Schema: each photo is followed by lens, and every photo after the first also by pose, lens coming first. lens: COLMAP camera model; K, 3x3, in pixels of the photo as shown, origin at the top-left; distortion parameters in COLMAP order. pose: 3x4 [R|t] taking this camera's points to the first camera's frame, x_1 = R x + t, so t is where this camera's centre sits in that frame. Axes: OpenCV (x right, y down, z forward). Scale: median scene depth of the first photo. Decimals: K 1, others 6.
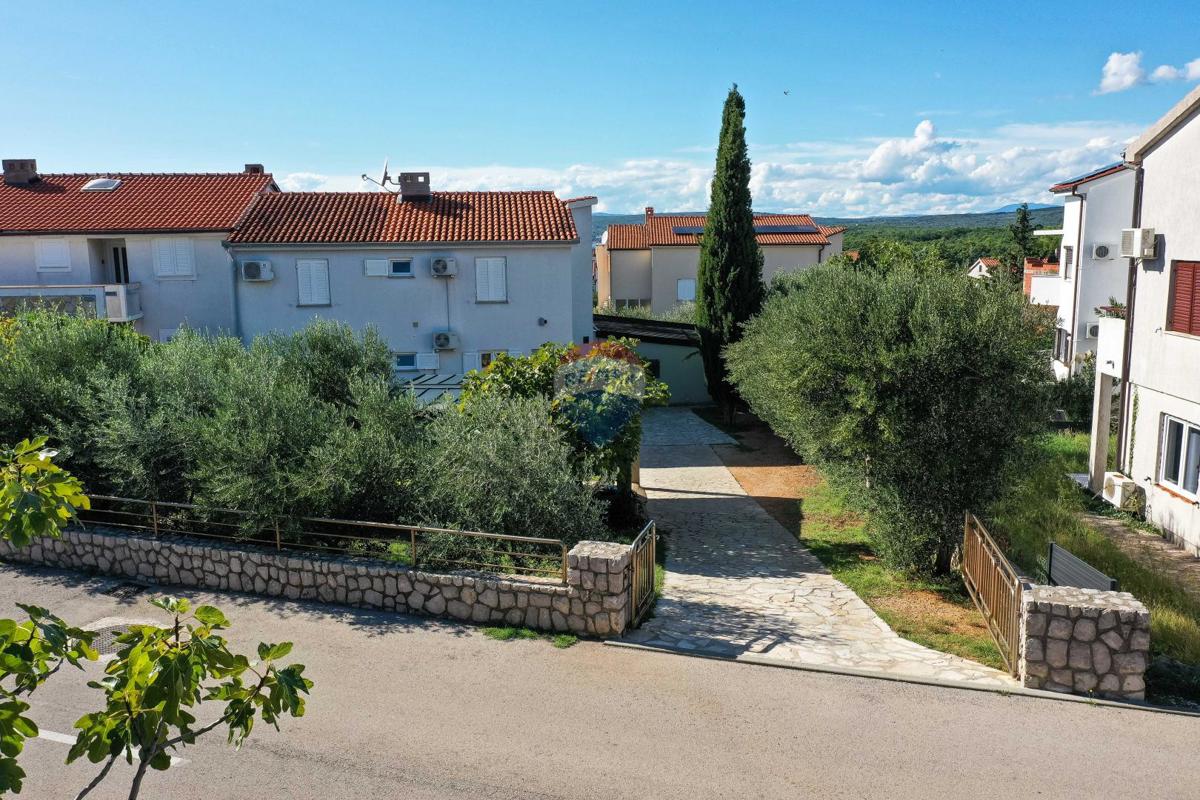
lens RADIAL K [[949.1, 0, 600.0], [0, 949.1, 400.0], [0, 0, 1]] dist [0.001070, -0.002332]
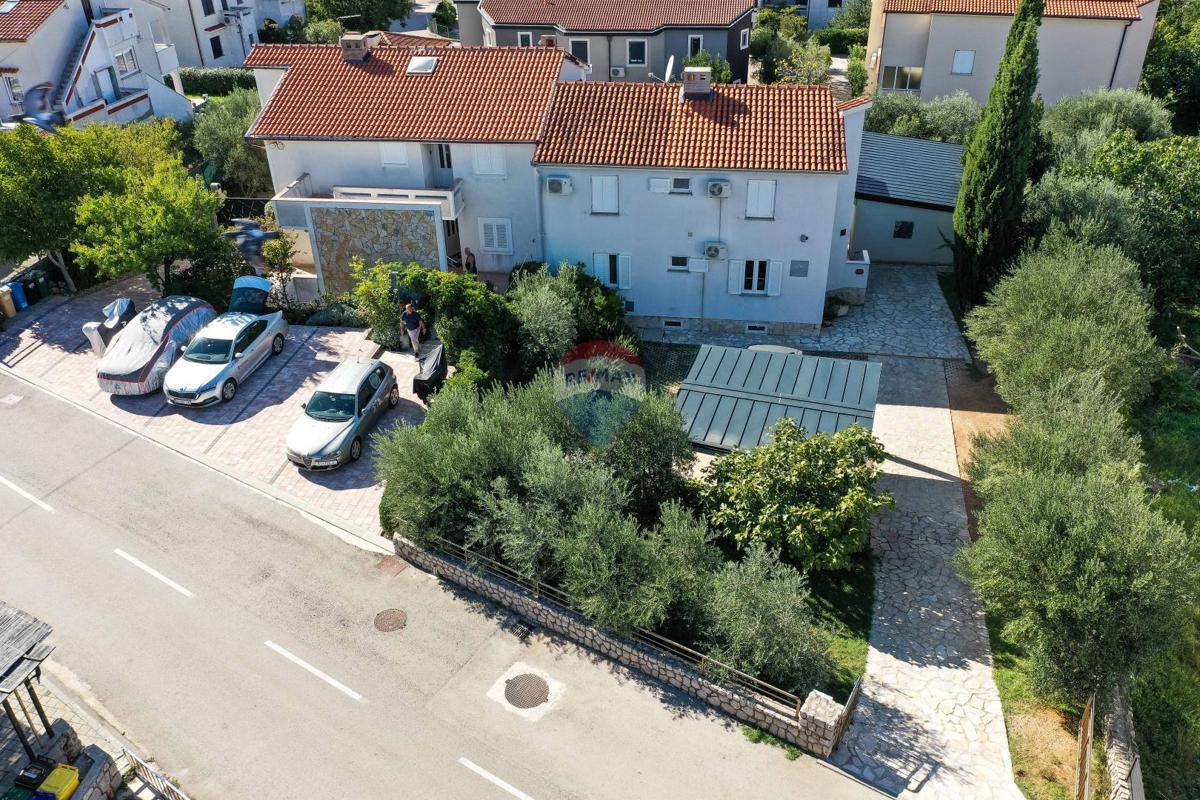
lens RADIAL K [[946.6, 0, 600.0], [0, 946.6, 400.0], [0, 0, 1]] dist [-0.009716, 0.000167]
pose [[0.968352, 0.124776, -0.216161, -0.030117], [-0.031770, 0.920644, 0.389108, -0.340795], [0.247558, -0.369926, 0.895472, -0.115959]]
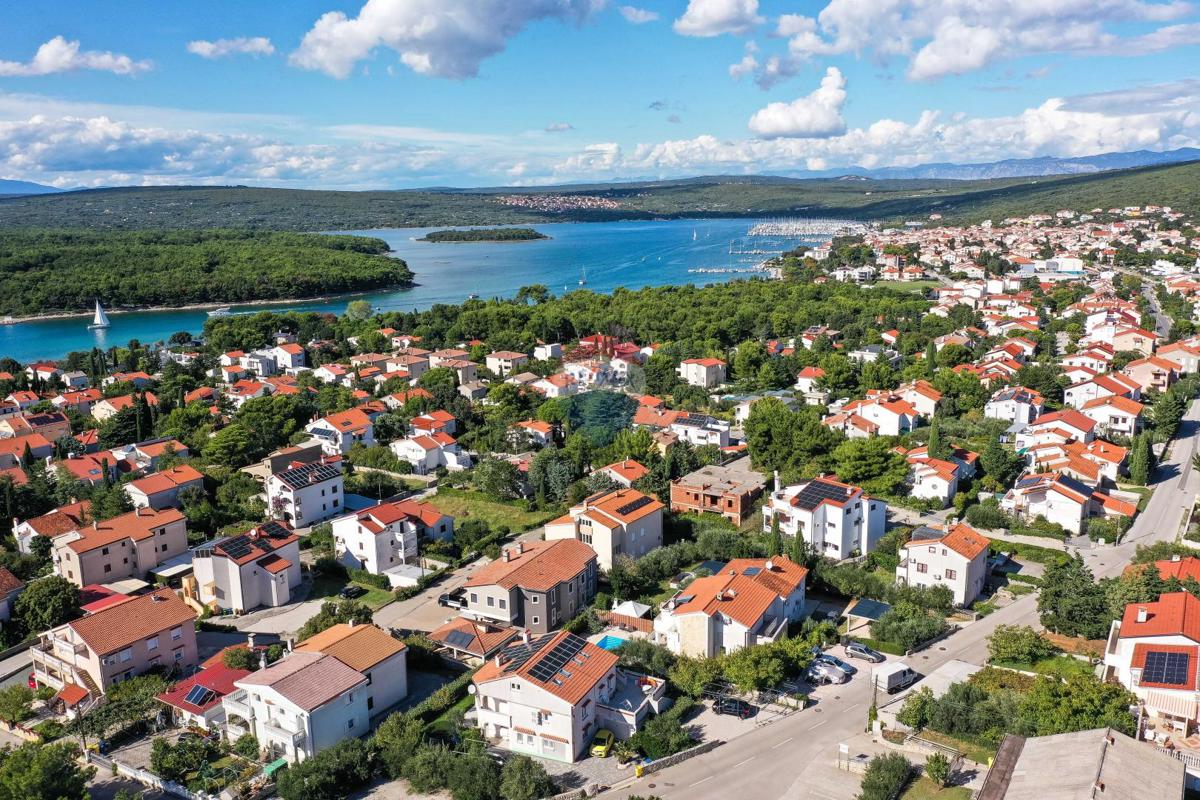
lens RADIAL K [[946.6, 0, 600.0], [0, 946.6, 400.0], [0, 0, 1]] dist [-0.009716, 0.000167]
pose [[0.566161, -0.166792, 0.807243, -4.067800], [0.146244, 0.984103, 0.100766, -1.566760], [-0.811218, 0.061005, 0.581553, -0.836945]]
